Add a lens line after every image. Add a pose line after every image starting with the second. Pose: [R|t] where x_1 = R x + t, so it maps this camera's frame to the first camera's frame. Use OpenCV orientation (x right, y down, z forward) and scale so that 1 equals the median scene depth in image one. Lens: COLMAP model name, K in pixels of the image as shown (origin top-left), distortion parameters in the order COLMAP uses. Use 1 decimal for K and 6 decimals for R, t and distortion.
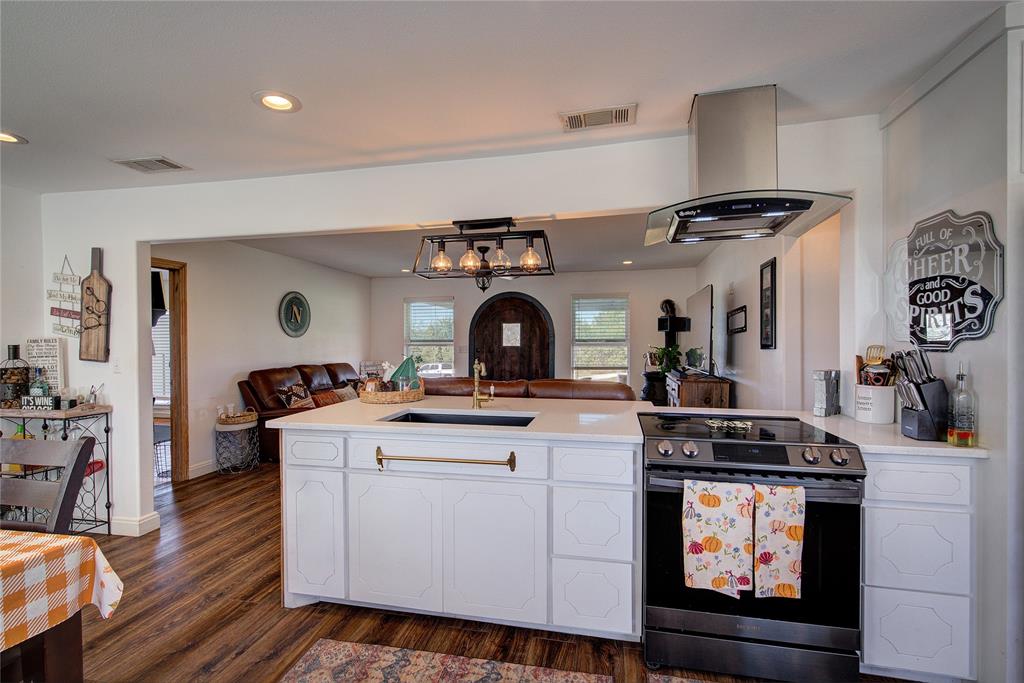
lens RADIAL K [[476.9, 0, 511.1], [0, 476.9, 346.2], [0, 0, 1]] dist [-0.002049, -0.000264]
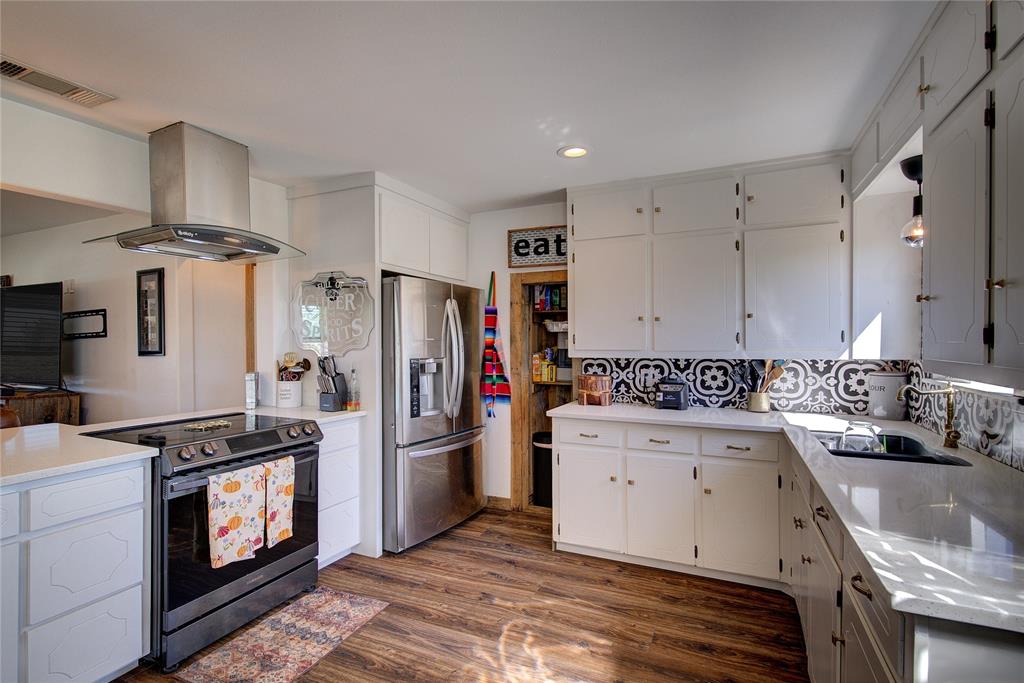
lens RADIAL K [[476.9, 0, 511.1], [0, 476.9, 346.2], [0, 0, 1]] dist [-0.002049, -0.000264]
pose [[0.221622, -0.005910, 0.975115, -0.582836], [0.008012, 0.999959, 0.004239, -0.026819], [-0.975100, 0.006873, 0.221660, 0.055621]]
